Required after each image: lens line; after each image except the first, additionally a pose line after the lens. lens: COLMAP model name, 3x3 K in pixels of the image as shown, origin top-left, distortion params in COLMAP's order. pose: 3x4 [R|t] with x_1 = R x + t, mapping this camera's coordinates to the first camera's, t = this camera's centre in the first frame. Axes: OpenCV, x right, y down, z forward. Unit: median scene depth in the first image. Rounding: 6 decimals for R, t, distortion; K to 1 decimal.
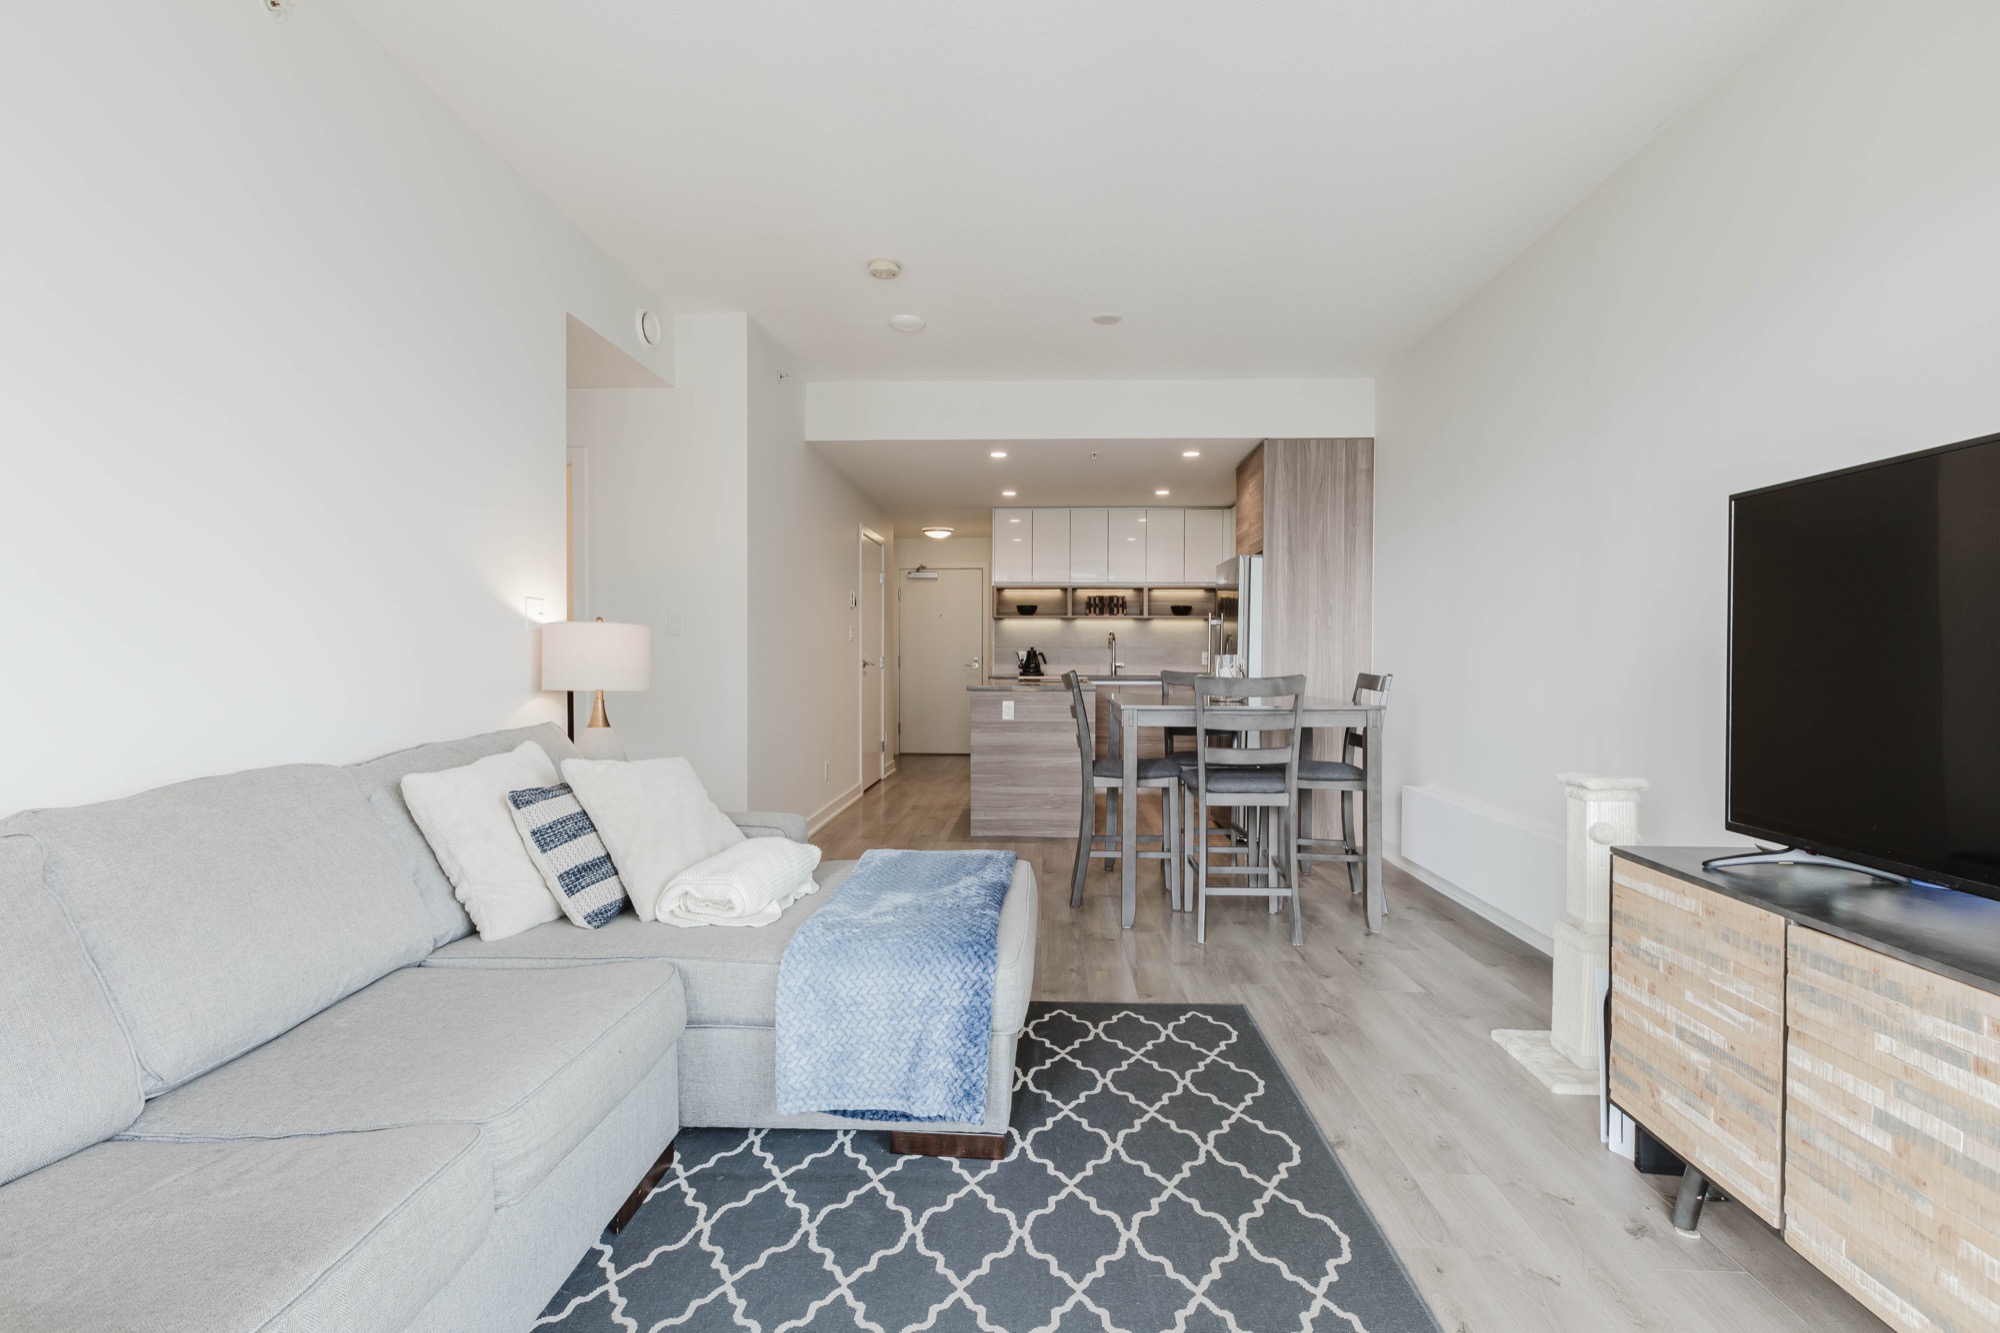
lens RADIAL K [[903.9, 0, 1002.3], [0, 903.9, 668.8], [0, 0, 1]] dist [0.004888, -0.002180]
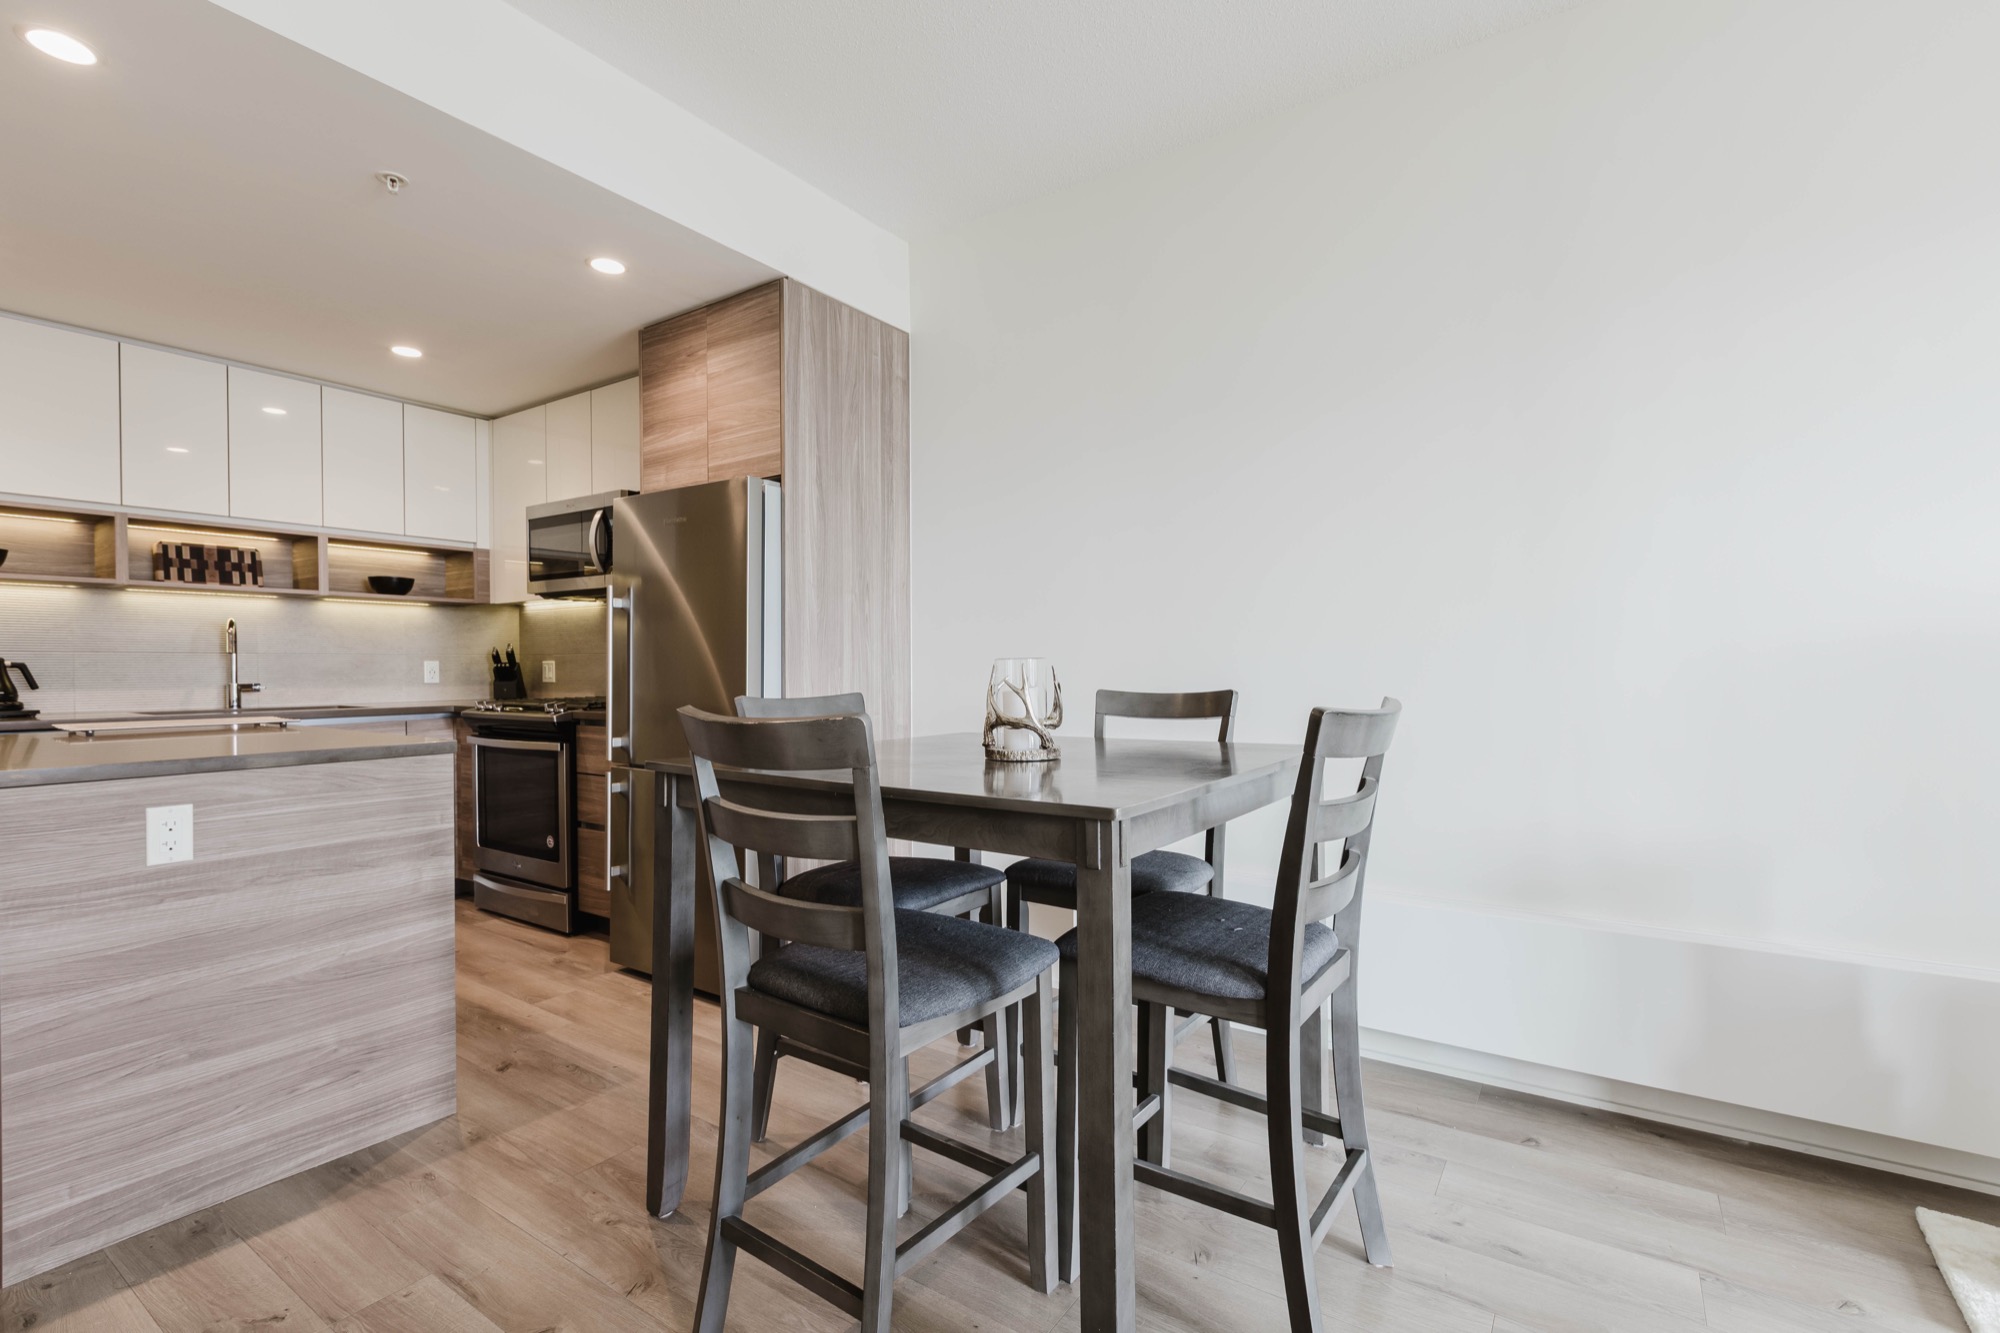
lens RADIAL K [[903.9, 0, 1006.3], [0, 903.9, 674.7], [0, 0, 1]] dist [0.004888, -0.002180]
pose [[0.523547, -0.014639, 0.851871, -0.120569], [0.019962, 0.999789, 0.004912, -0.008234], [-0.851763, 0.014433, 0.523728, 0.608661]]
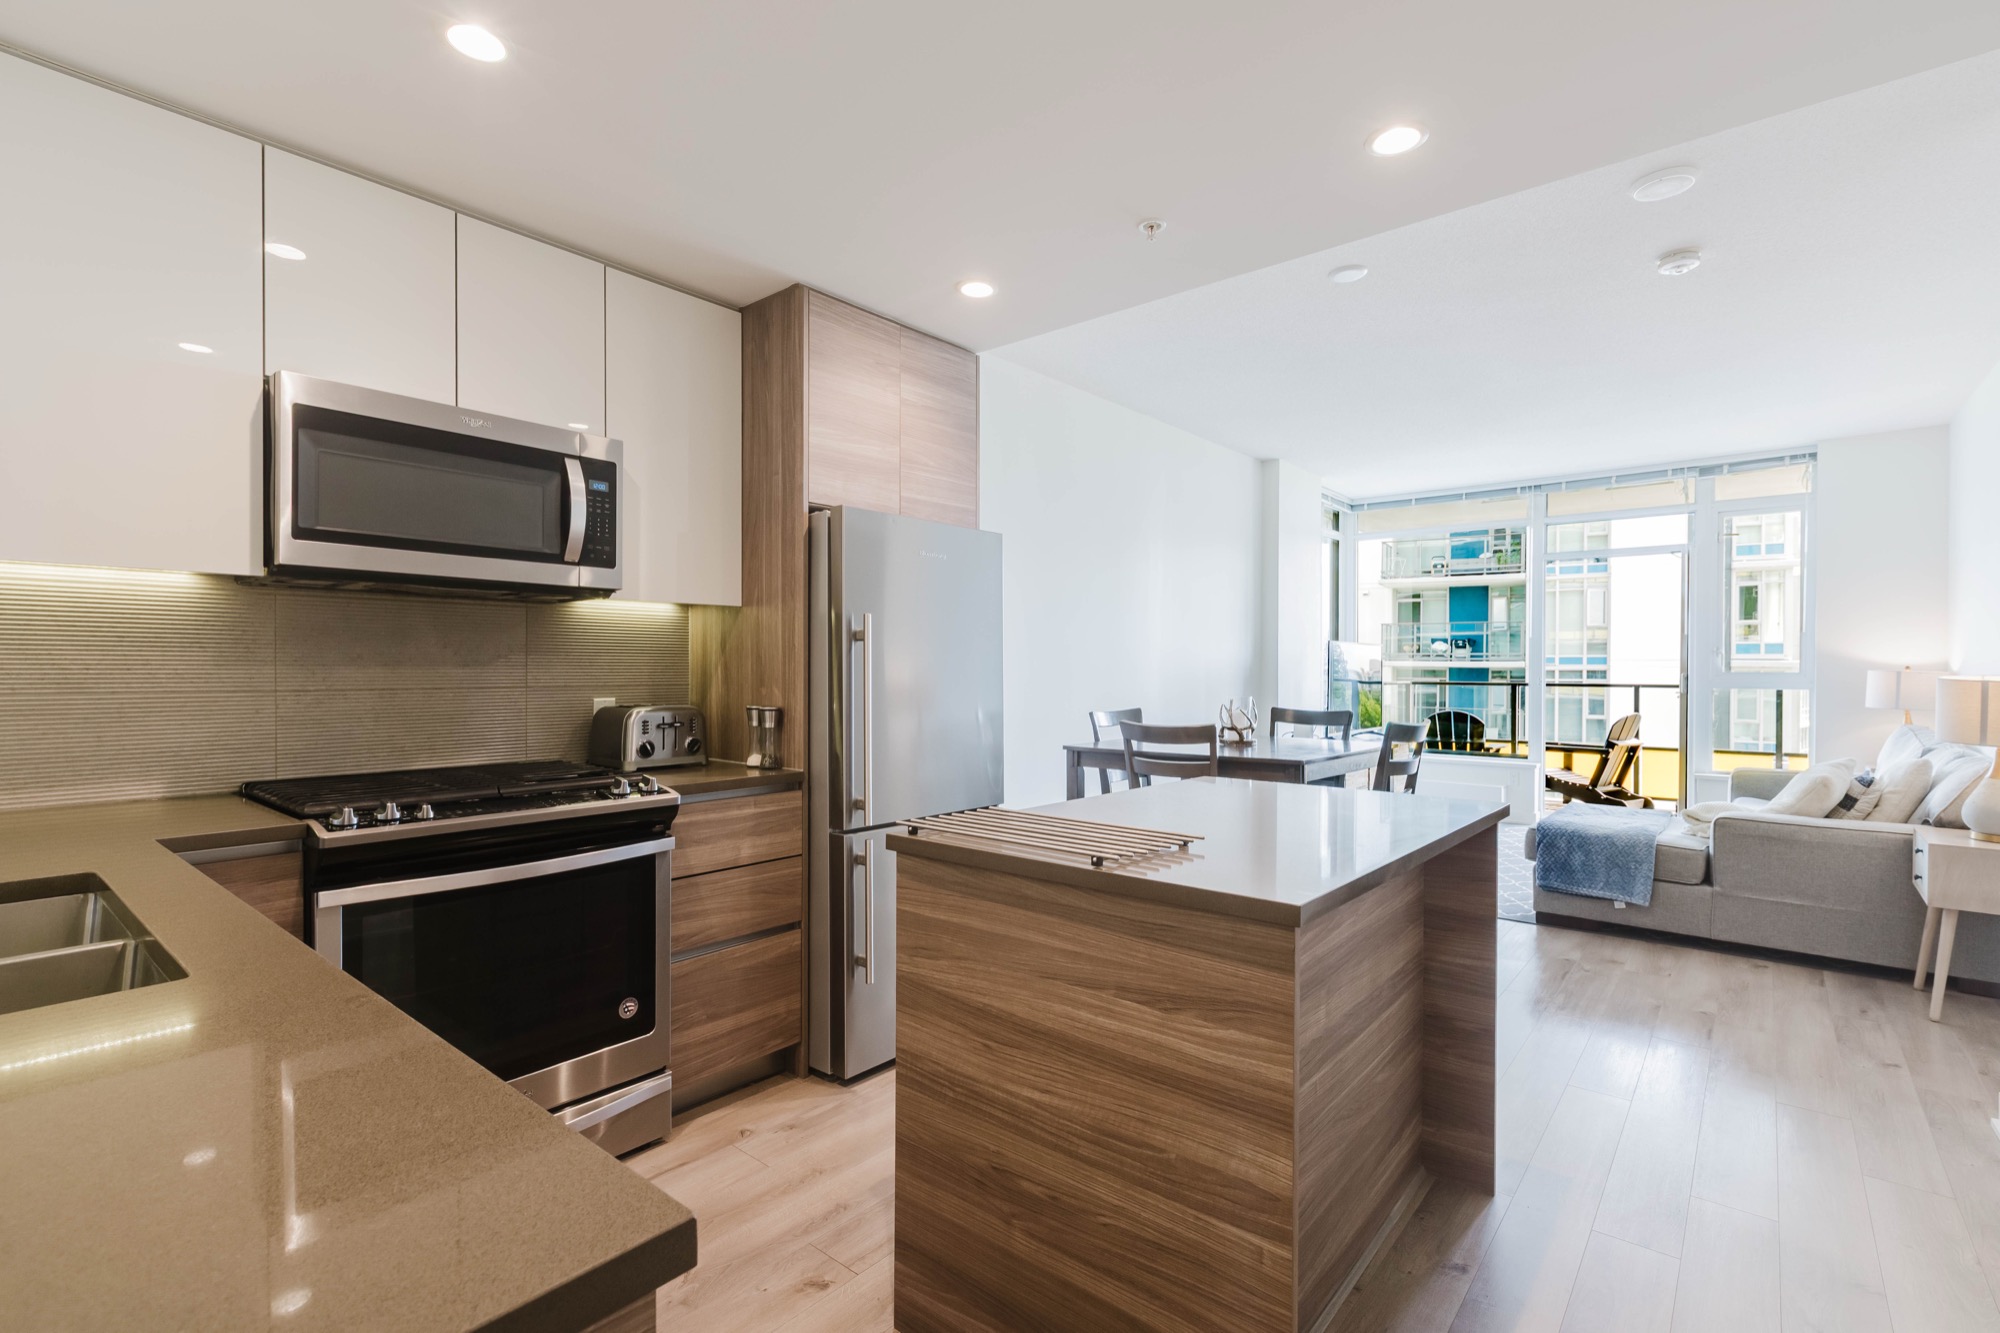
lens RADIAL K [[903.9, 0, 999.4], [0, 903.9, 673.6], [0, 0, 1]] dist [0.004888, -0.002180]
pose [[-0.793114, -0.010488, 0.608982, -0.105123], [0.003477, 0.999757, 0.021746, -0.048816], [-0.609063, 0.019364, -0.792886, 1.527304]]
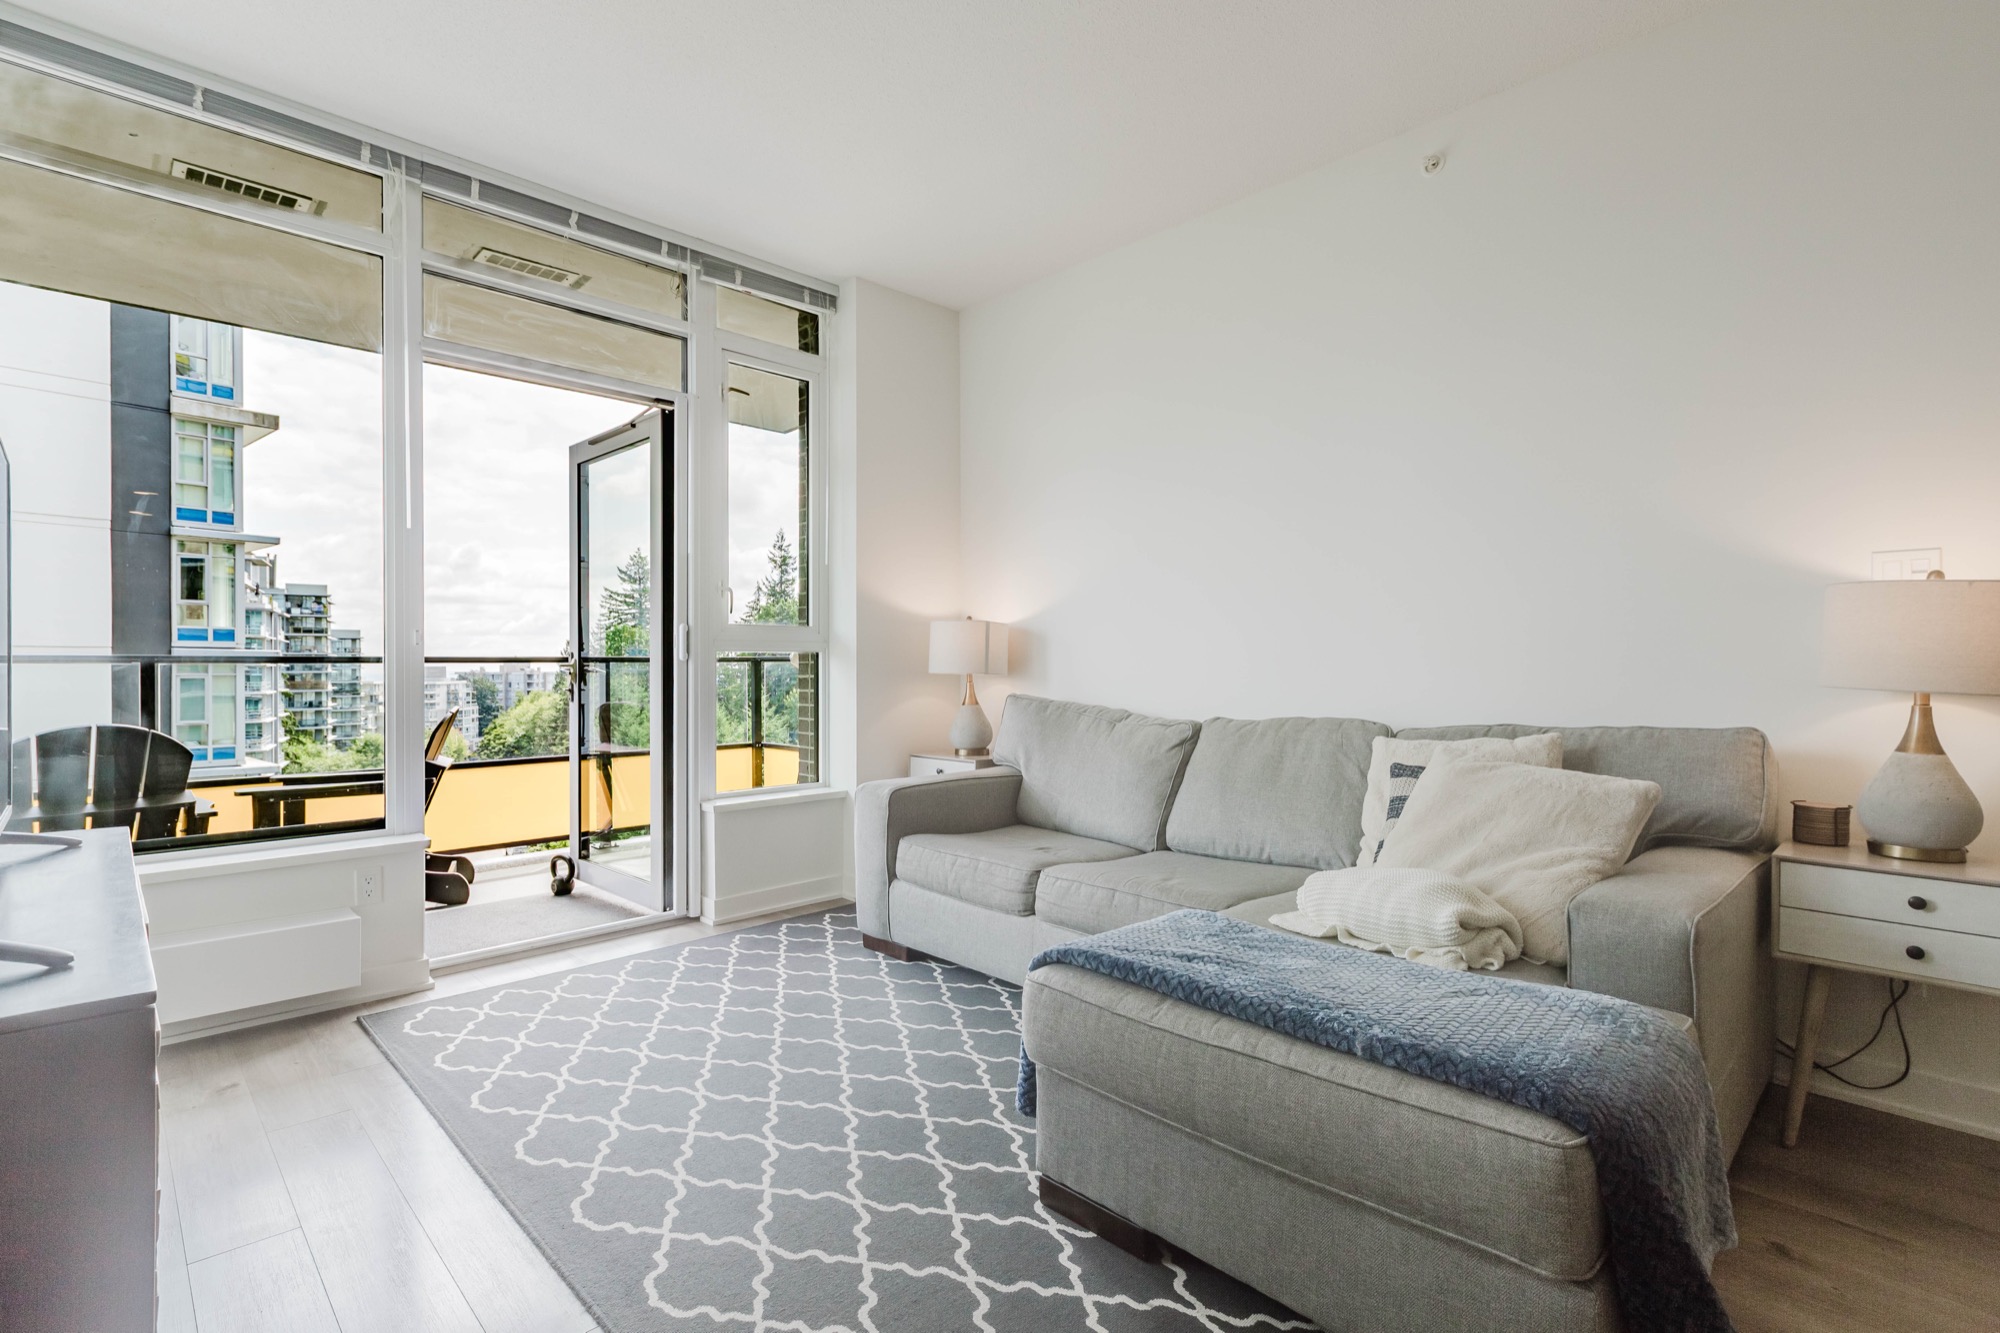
lens RADIAL K [[903.9, 0, 989.7], [0, 903.9, 670.1], [0, 0, 1]] dist [0.004888, -0.002180]
pose [[-0.672291, 0.002243, -0.740283, 0.260934], [-0.010207, 0.999872, 0.012300, 0.006853], [0.740217, 0.015825, -0.672182, 0.579945]]
